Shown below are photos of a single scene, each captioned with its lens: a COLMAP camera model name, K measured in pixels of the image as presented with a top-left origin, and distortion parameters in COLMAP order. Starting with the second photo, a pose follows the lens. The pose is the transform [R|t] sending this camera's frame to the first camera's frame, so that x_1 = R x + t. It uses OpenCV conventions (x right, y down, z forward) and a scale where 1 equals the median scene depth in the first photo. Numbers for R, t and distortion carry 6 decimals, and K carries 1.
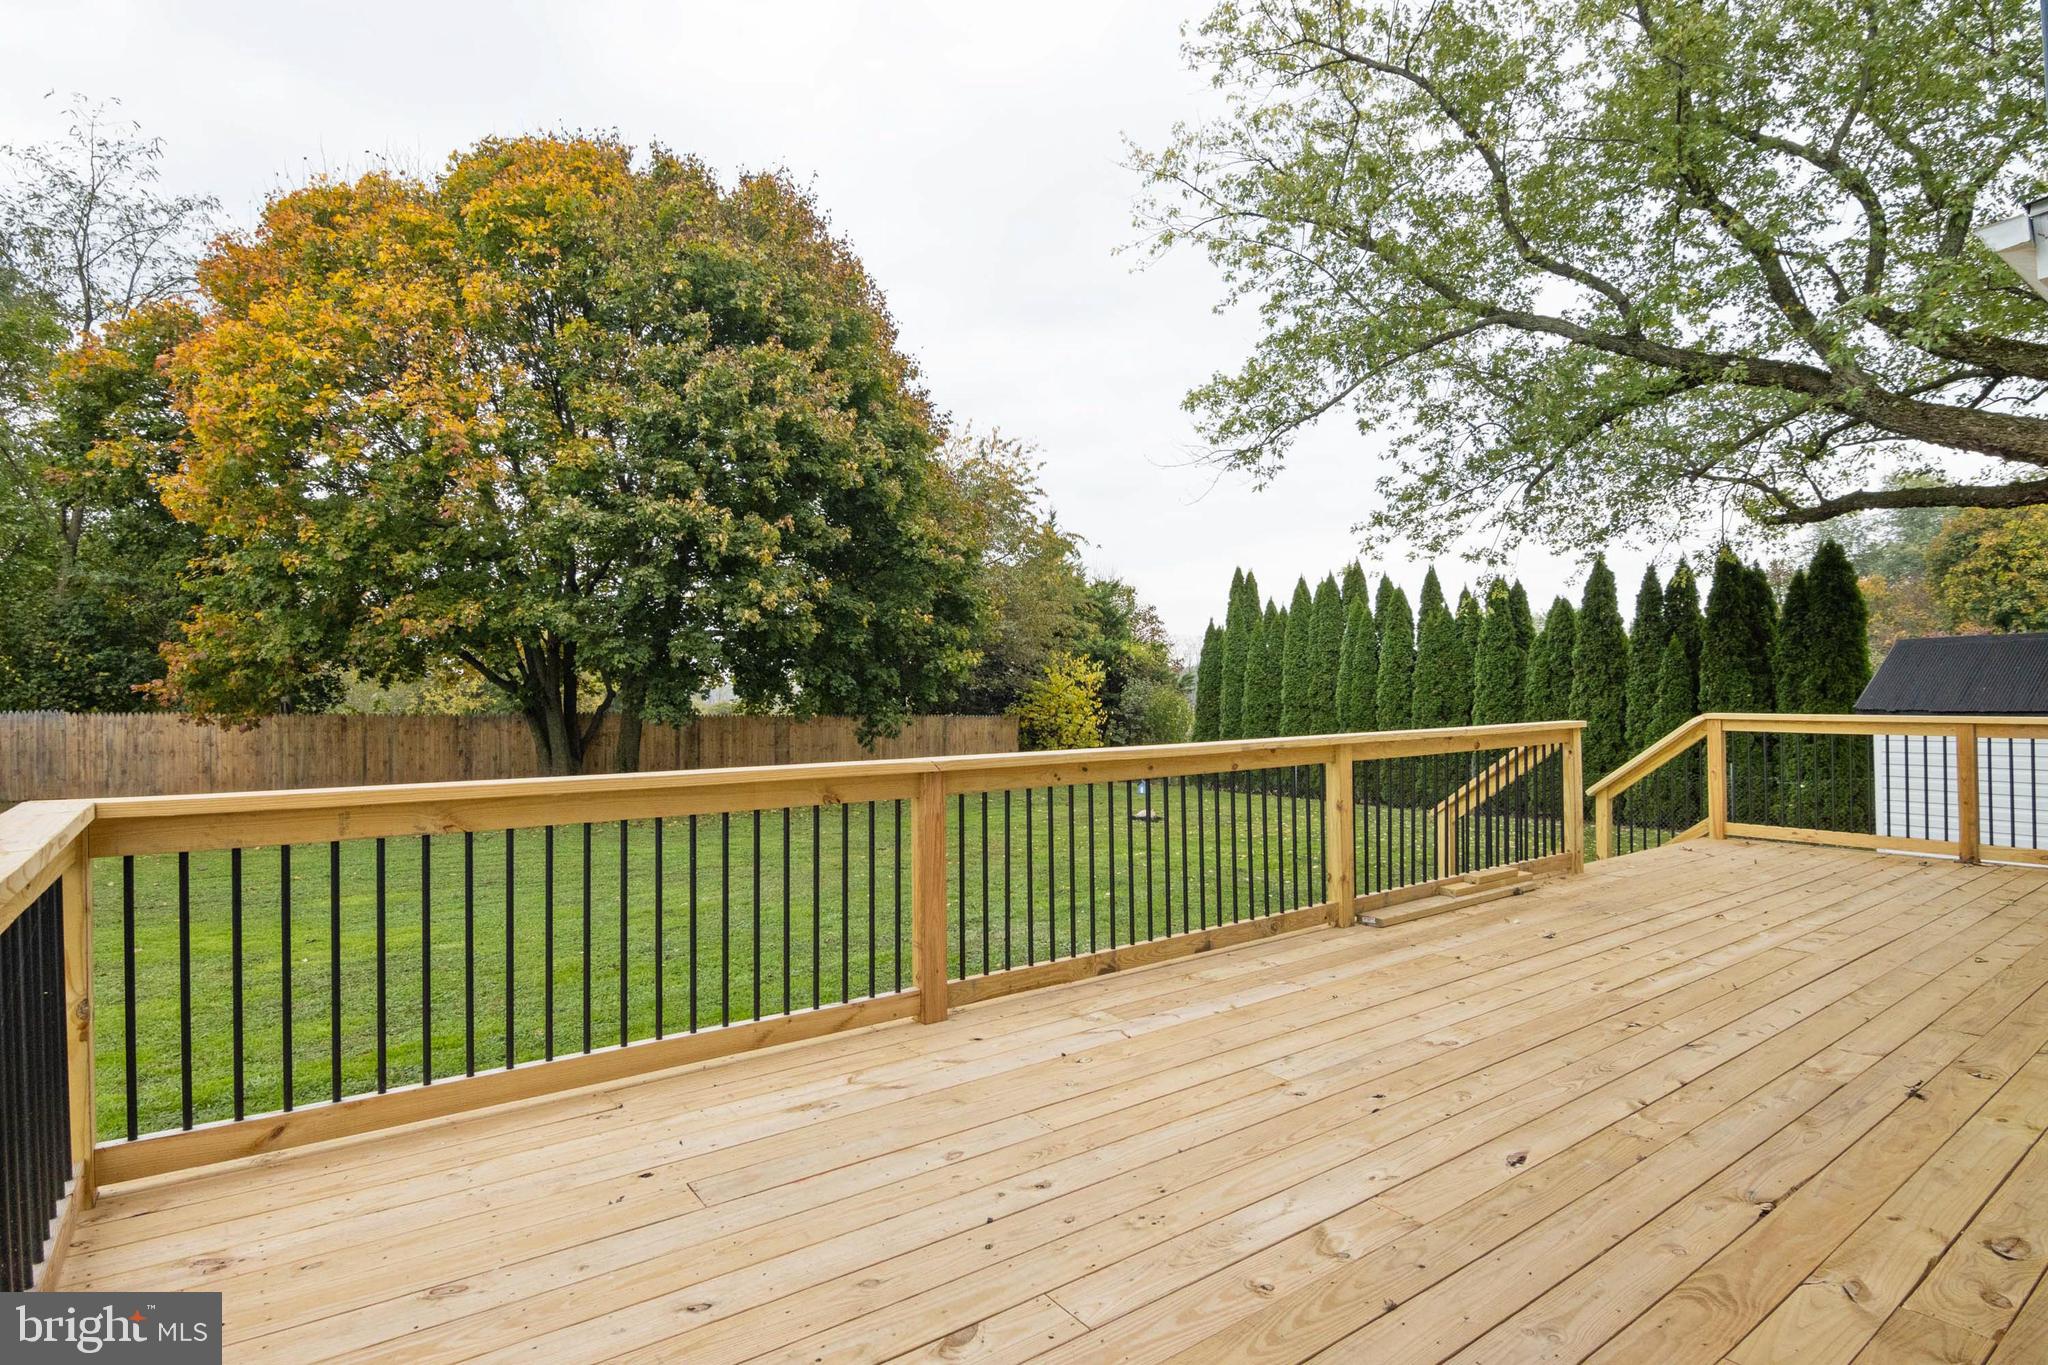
lens RADIAL K [[1060.9, 0, 1023.5], [0, 1060.9, 677.5], [0, 0, 1]] dist [-0.002841, -0.000068]
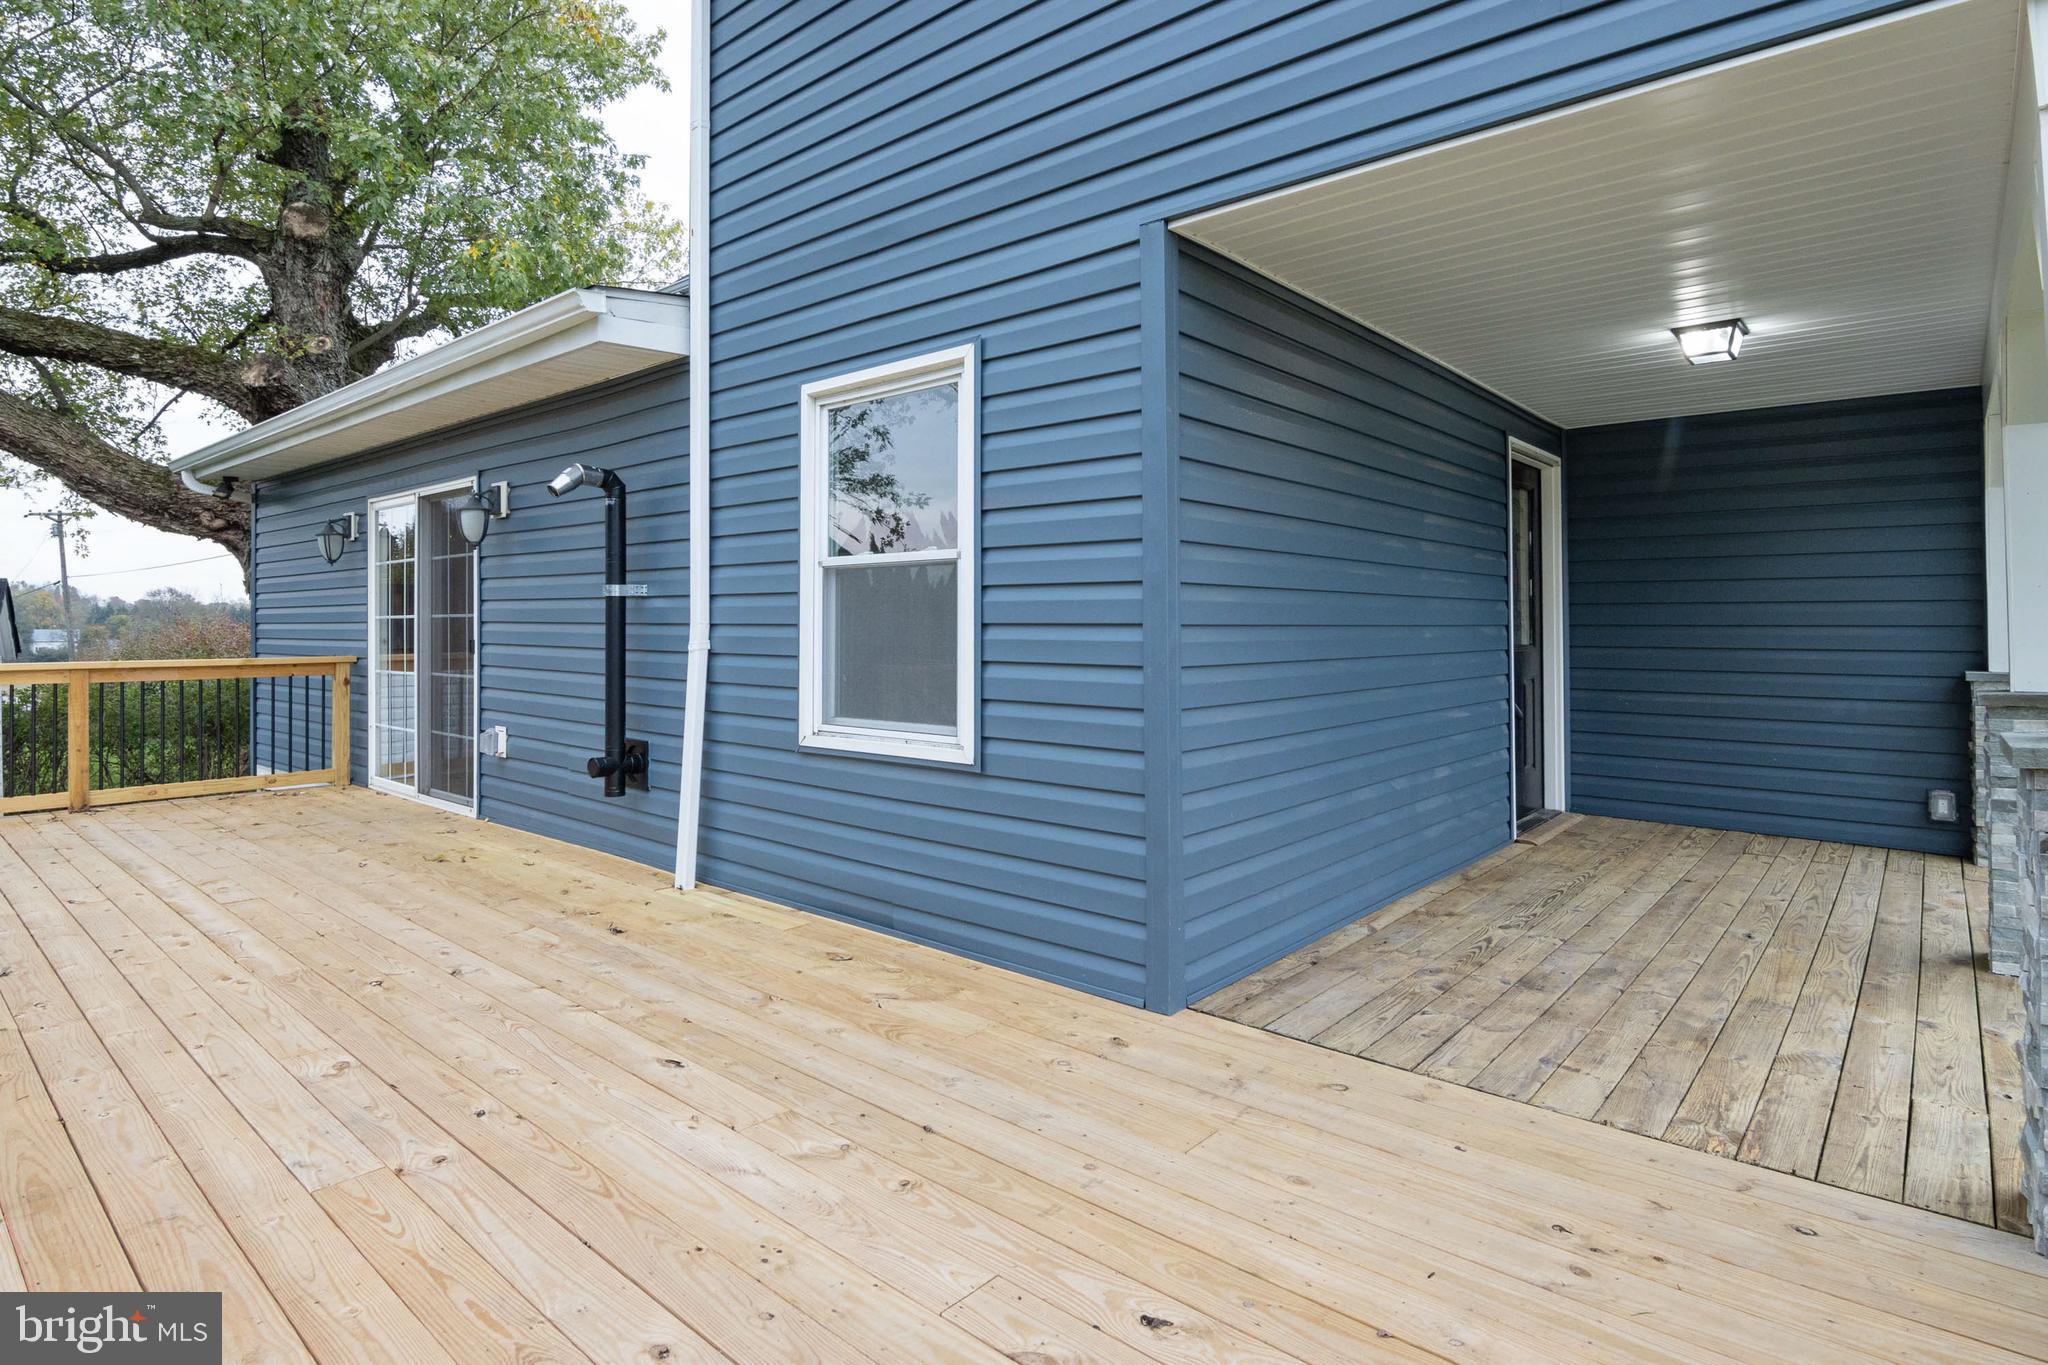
lens RADIAL K [[1060.9, 0, 1021.1], [0, 1060.9, 667.2], [0, 0, 1]] dist [-0.002841, -0.000068]
pose [[-0.234137, -0.015551, 0.972079, -0.572953], [-0.012428, 0.999838, 0.013002, 0.028805], [-0.972124, -0.009037, -0.234293, 0.792012]]
